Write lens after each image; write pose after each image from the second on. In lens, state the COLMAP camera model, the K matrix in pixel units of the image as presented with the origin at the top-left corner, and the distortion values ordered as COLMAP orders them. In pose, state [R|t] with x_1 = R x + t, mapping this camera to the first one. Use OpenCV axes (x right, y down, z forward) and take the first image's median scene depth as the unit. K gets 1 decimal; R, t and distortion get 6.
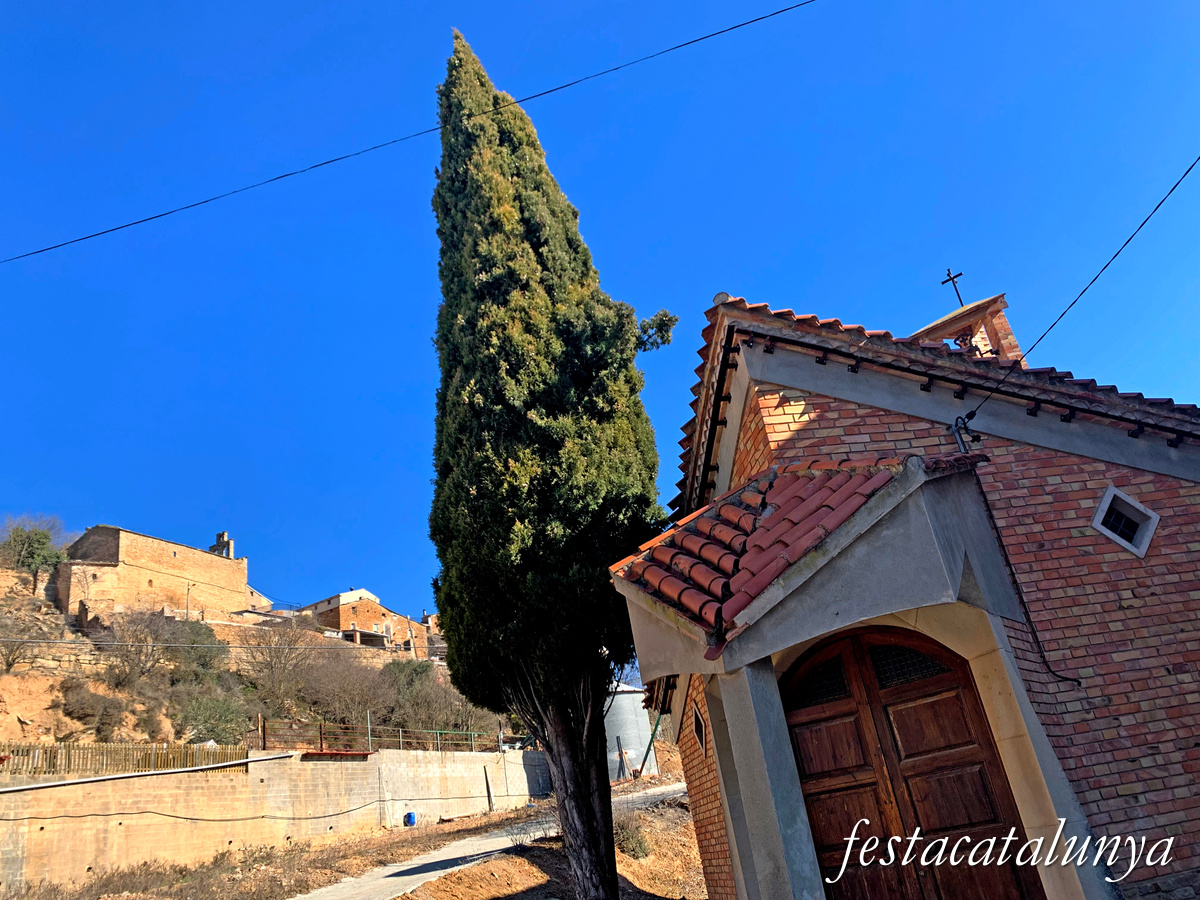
lens RADIAL K [[902.2, 0, 576.9], [0, 902.2, 441.5], [0, 0, 1]] dist [-0.000088, -0.063446]
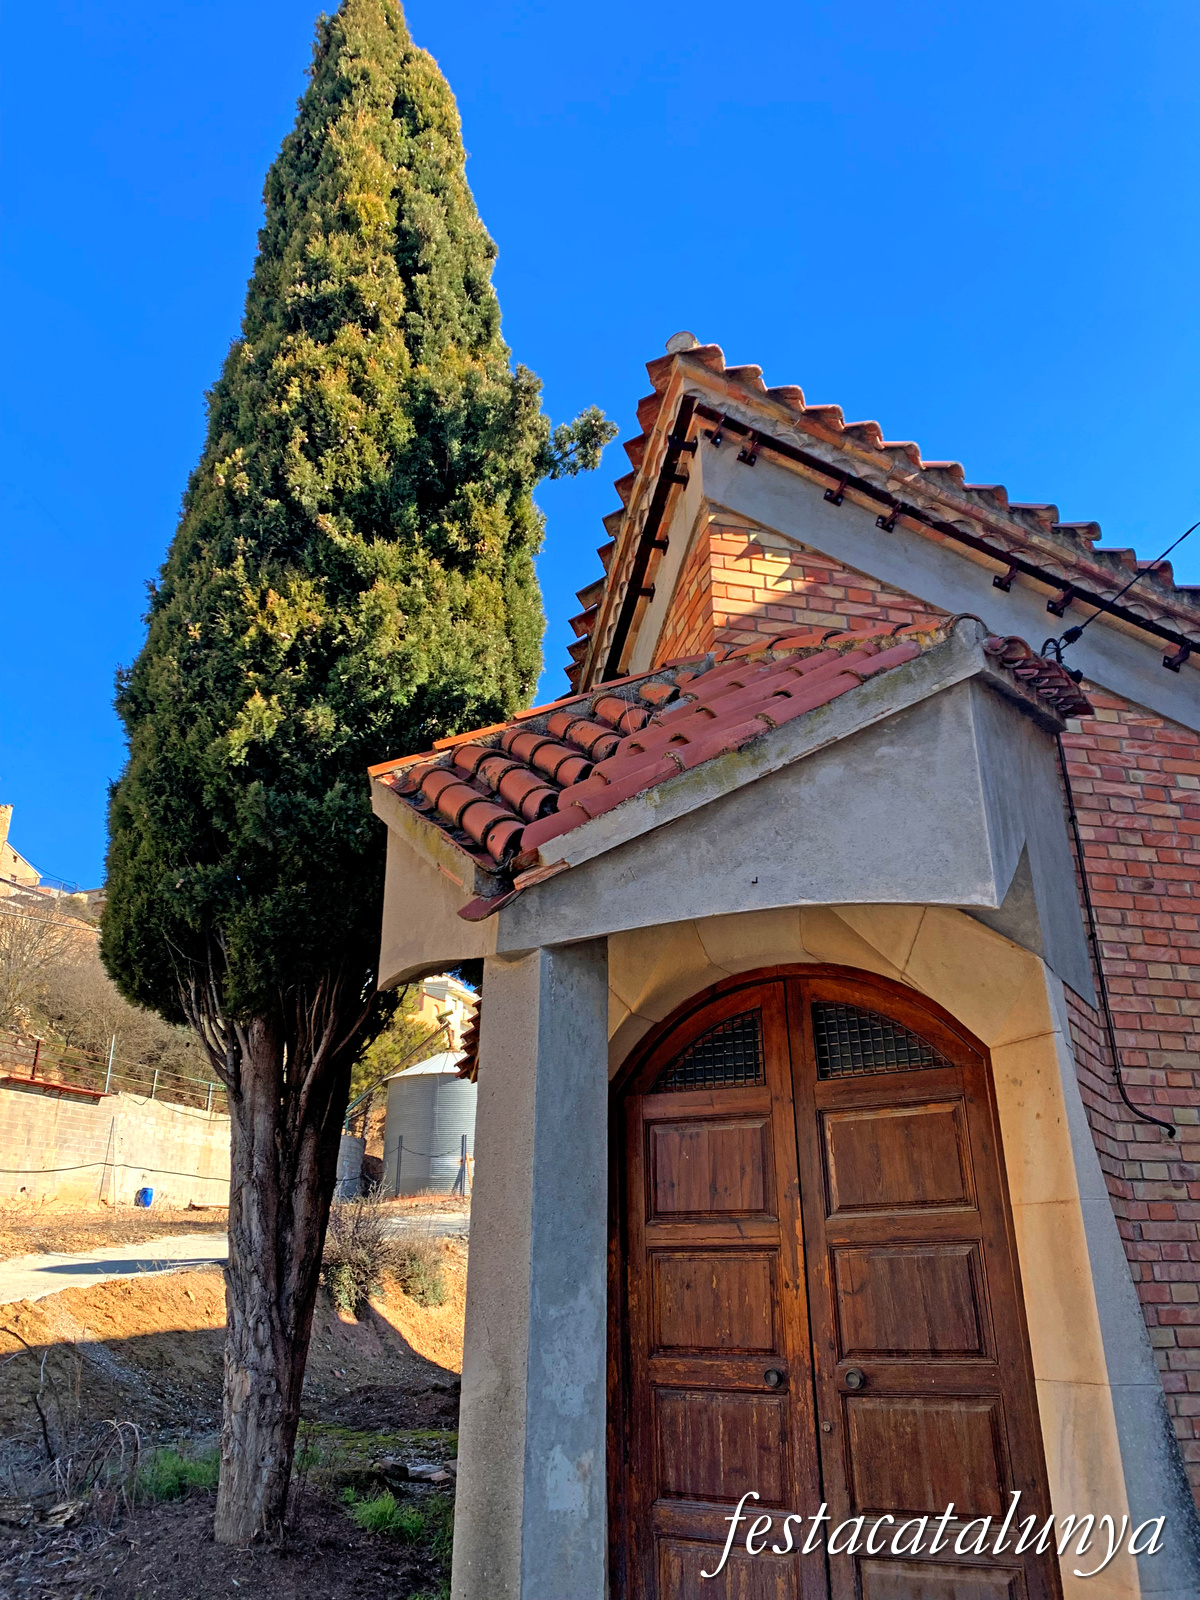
lens RADIAL K [[1202.9, 0, 600.0], [0, 1202.9, 800.0], [0, 0, 1]] dist [-0.000088, -0.063446]
pose [[0.978581, 0.190367, 0.078351, 0.108252], [-0.192356, 0.981149, 0.018608, 0.110547], [-0.073332, -0.033281, 0.996752, 0.266944]]
